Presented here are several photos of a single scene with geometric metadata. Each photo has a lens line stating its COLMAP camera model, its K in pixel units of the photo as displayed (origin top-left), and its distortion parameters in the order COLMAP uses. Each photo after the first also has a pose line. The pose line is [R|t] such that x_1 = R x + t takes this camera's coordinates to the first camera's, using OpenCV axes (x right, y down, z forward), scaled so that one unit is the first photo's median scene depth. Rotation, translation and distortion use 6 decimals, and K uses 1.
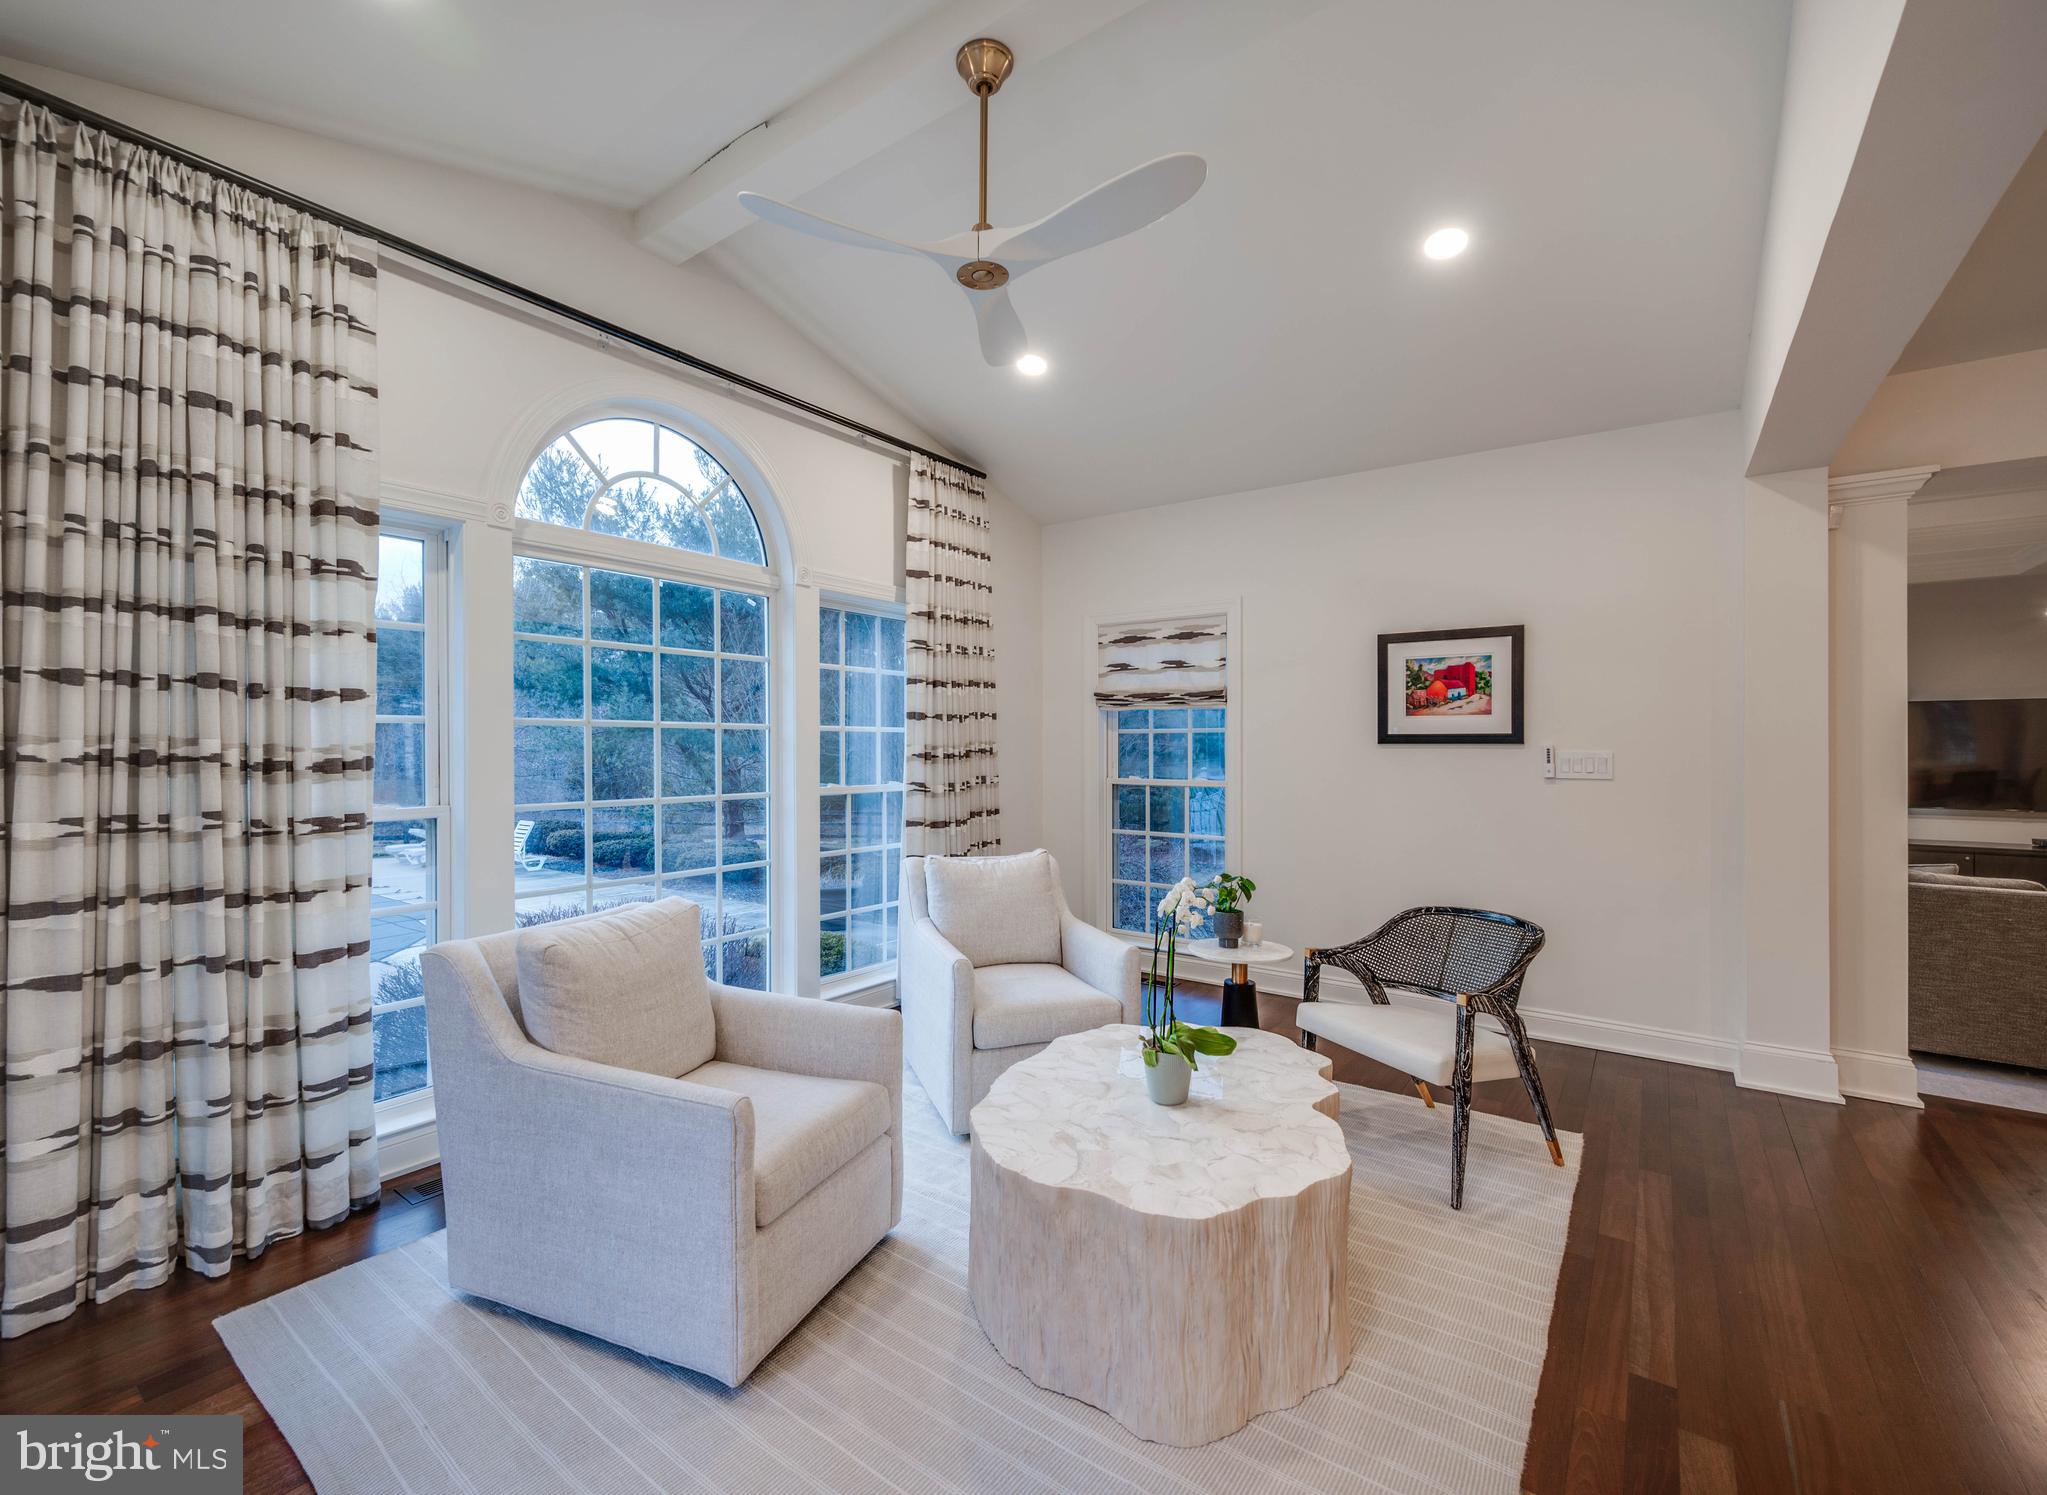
lens RADIAL K [[871.3, 0, 951.4], [0, 871.3, 746.1], [0, 0, 1]] dist [-0.000349, 0.000163]
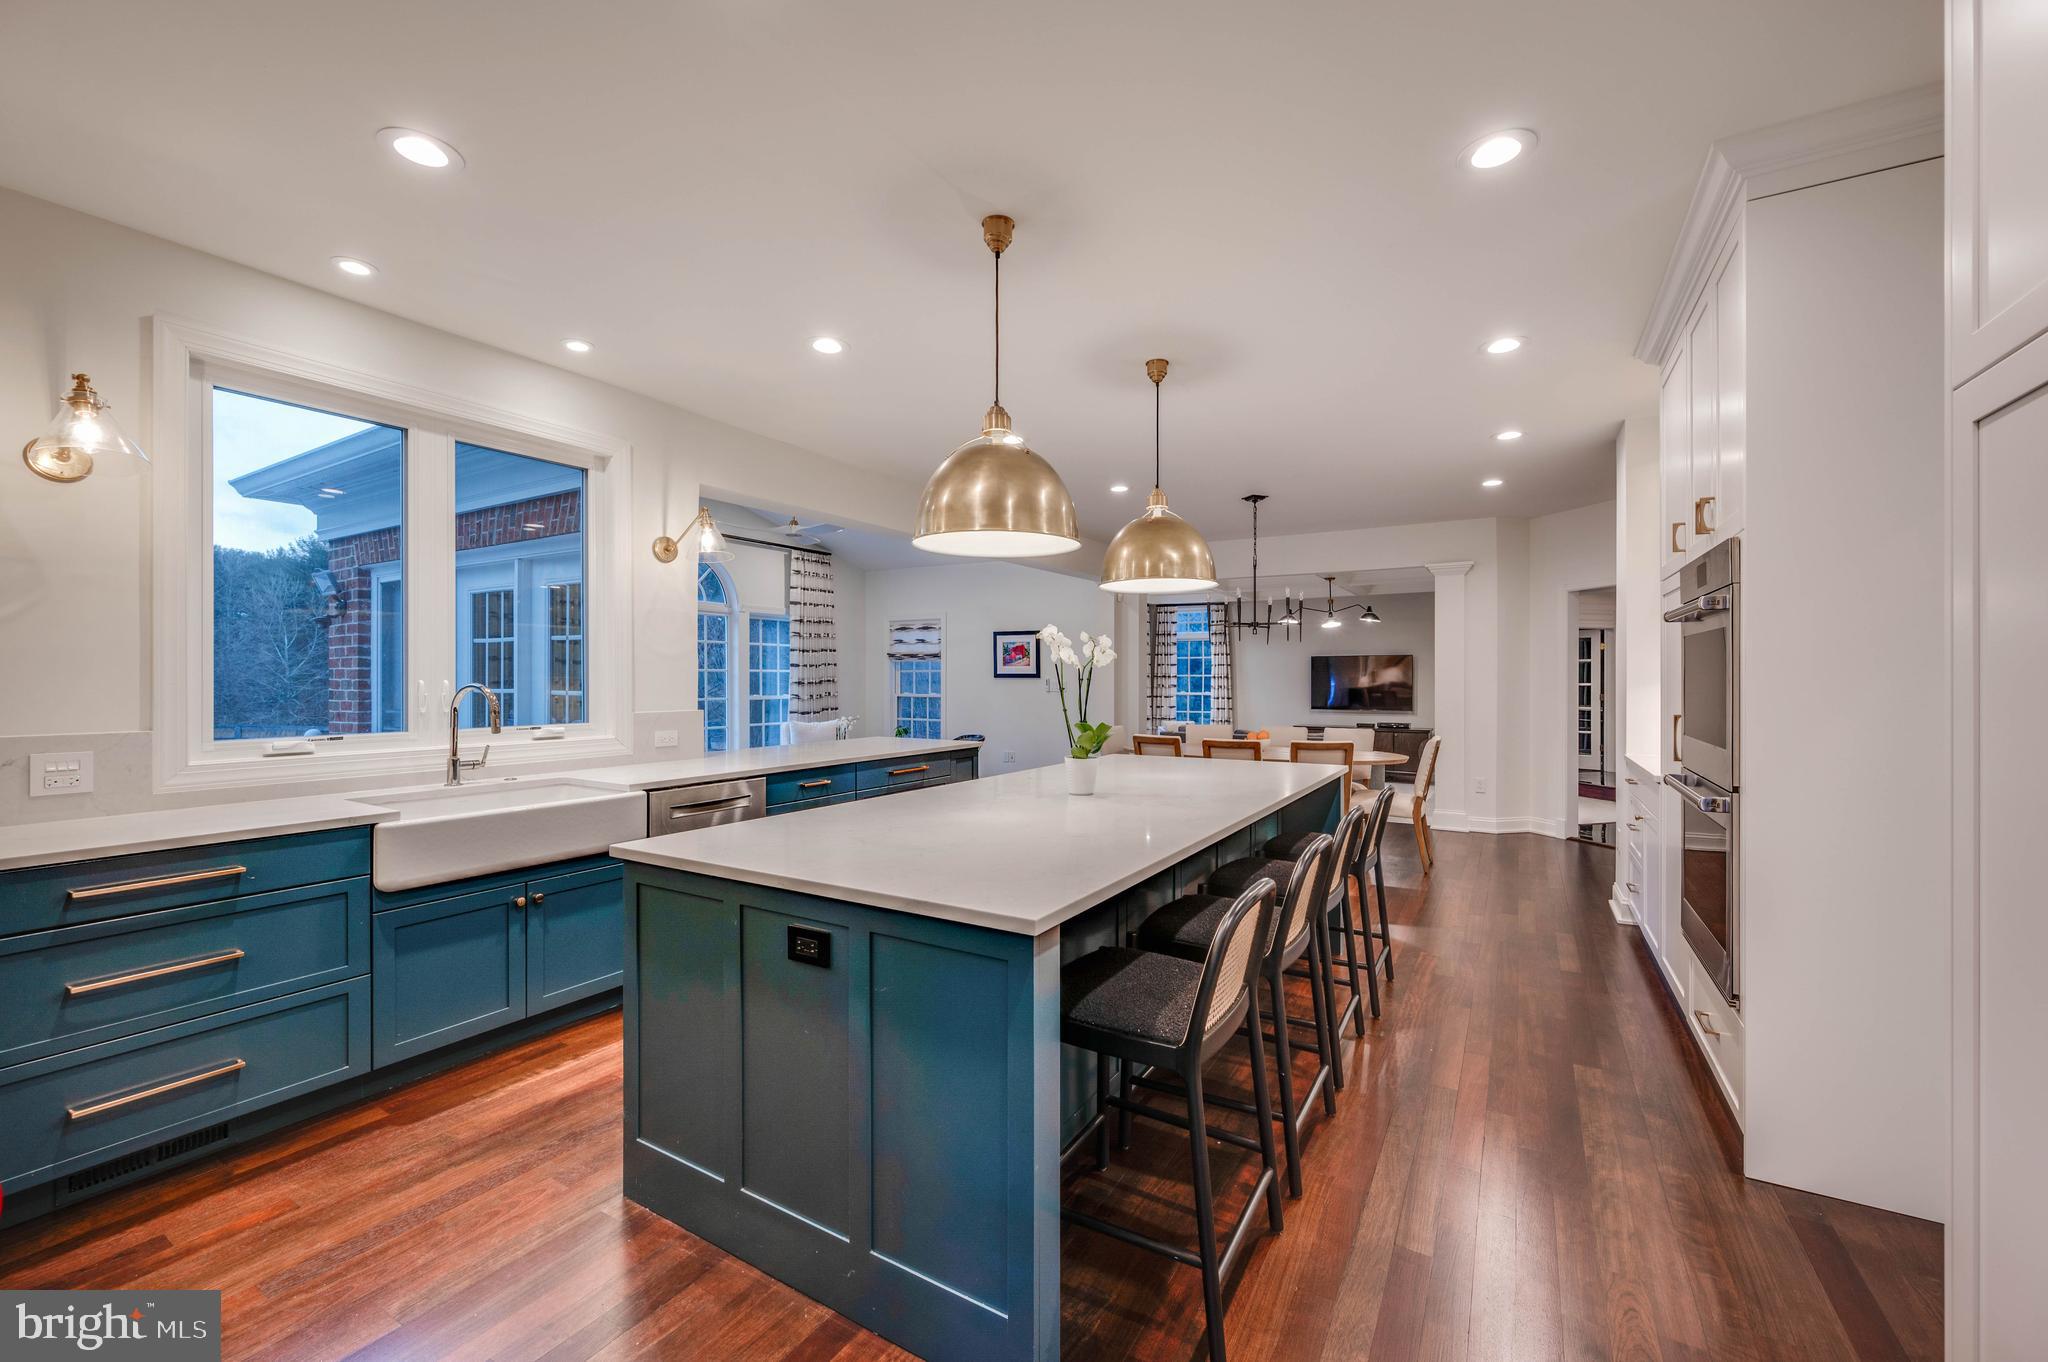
lens RADIAL K [[816.3, 0, 1027.4], [0, 816.3, 677.2], [0, 0, 1]] dist [0.014352, 0.000255]
pose [[0.990183, 0.000535, 0.139774, 0.269806], [-0.000927, 0.999996, 0.002734, -0.010021], [-0.139772, -0.002837, 0.990180, -1.229597]]
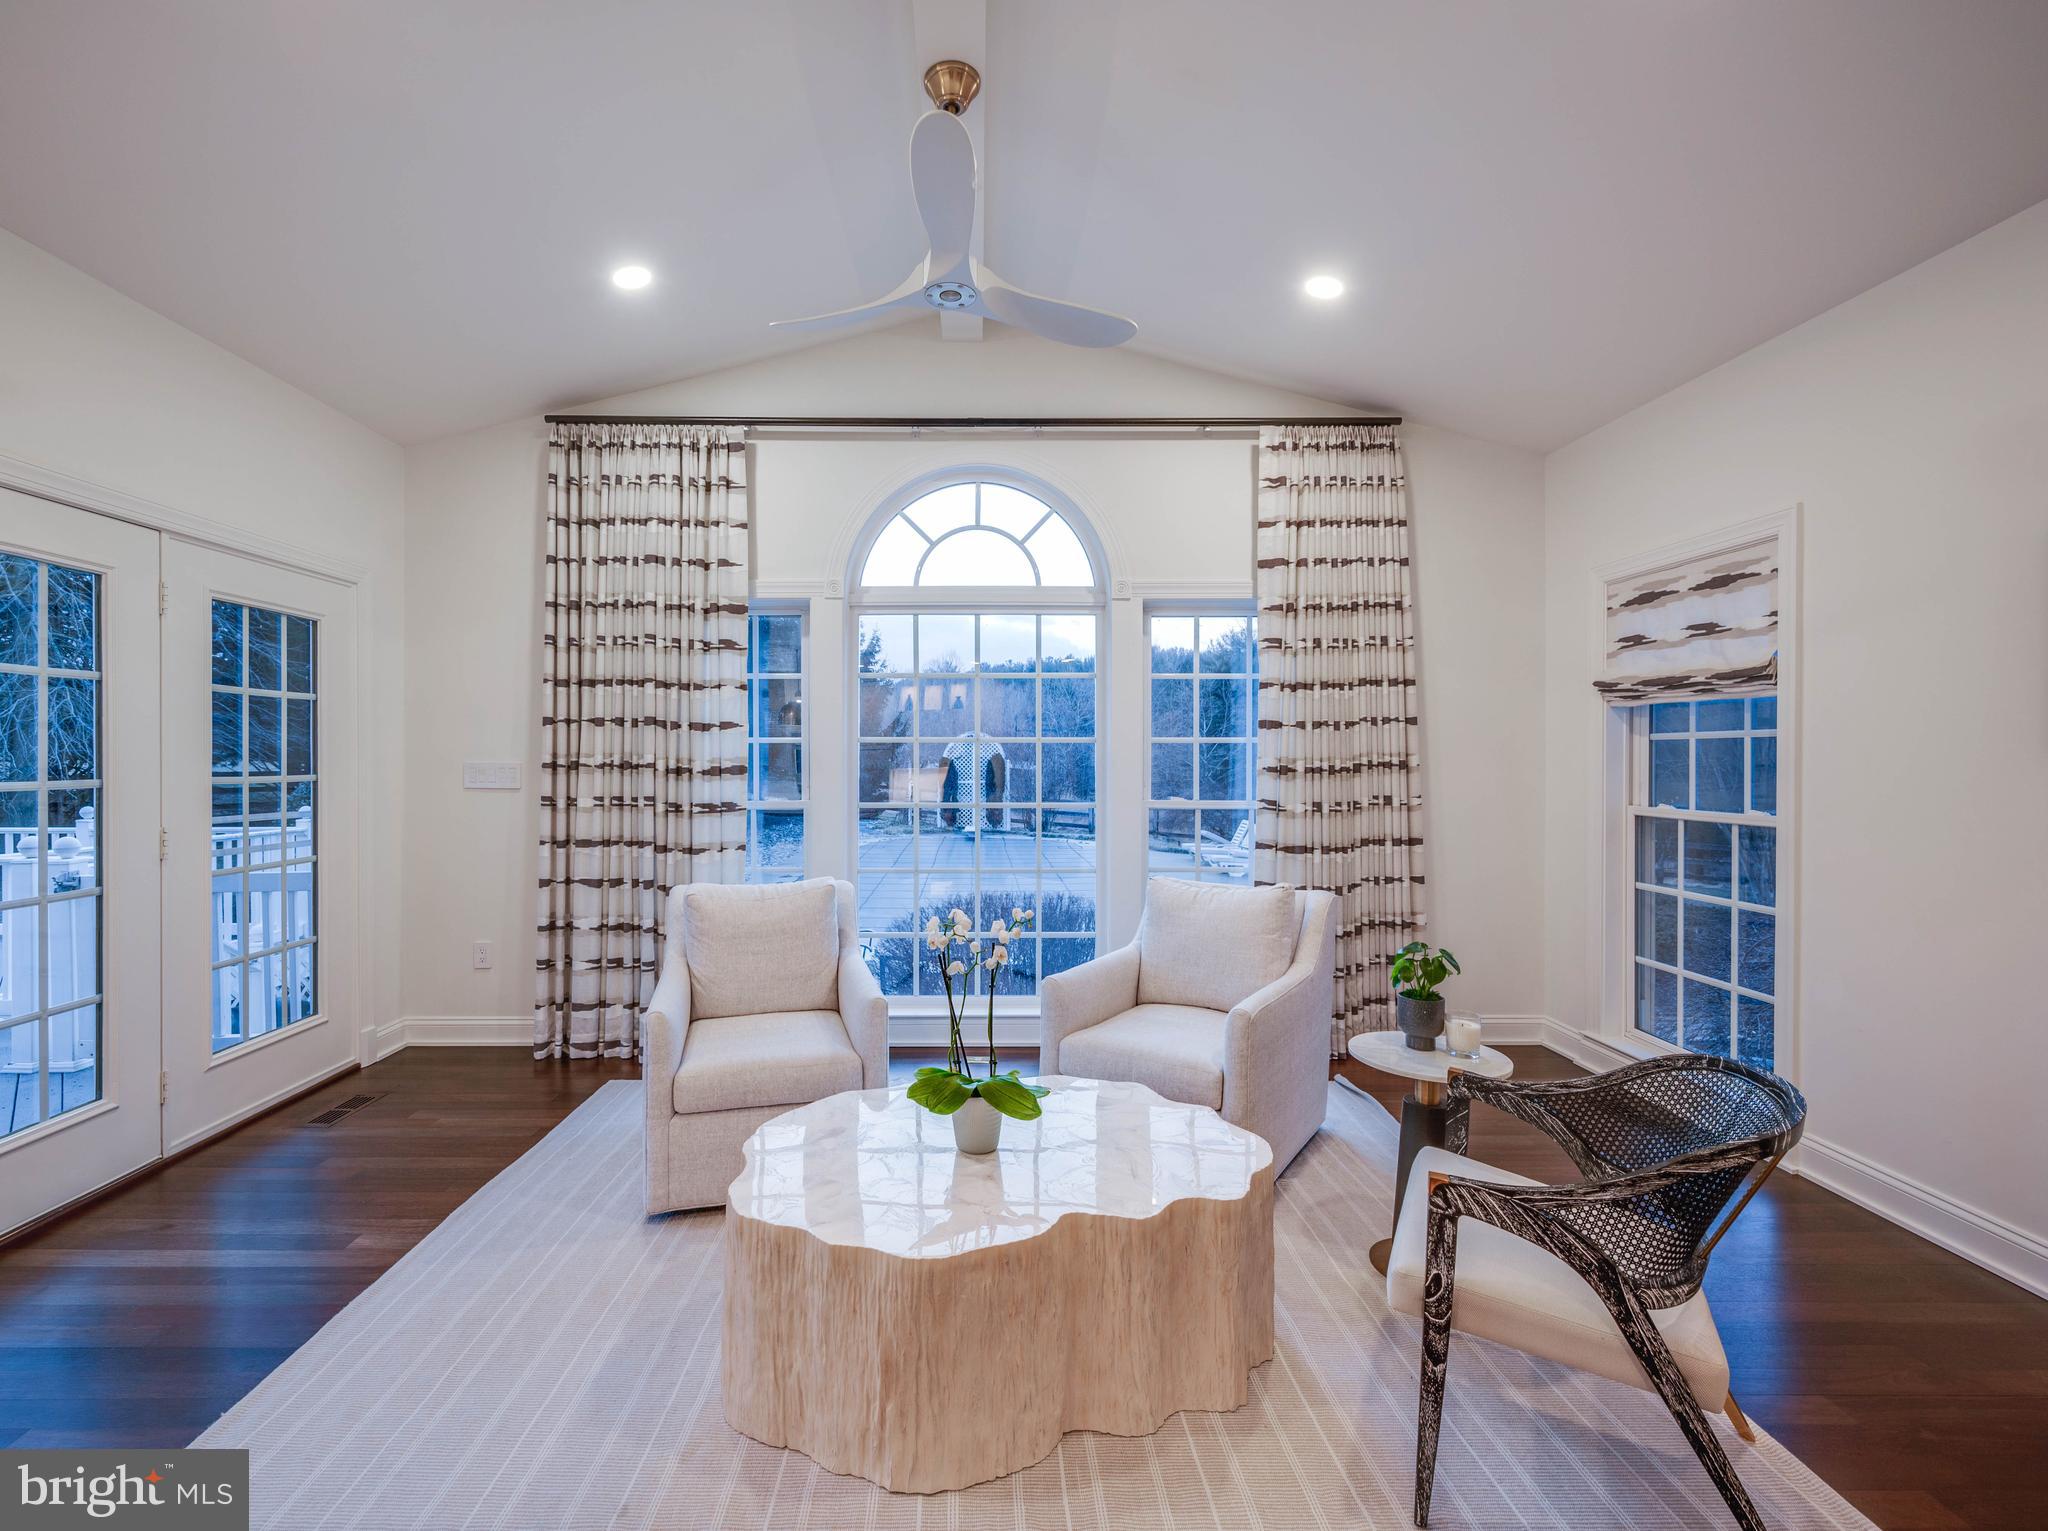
lens RADIAL K [[901.1, 0, 1014.6], [0, 901.1, 765.5], [0, 0, 1]] dist [0.002030, -0.000095]
pose [[0.627657, 0.005973, -0.778467, 0.520453], [-0.000177, 0.999972, 0.007530, 0.000000], [0.778490, -0.004588, 0.627640, 0.229626]]
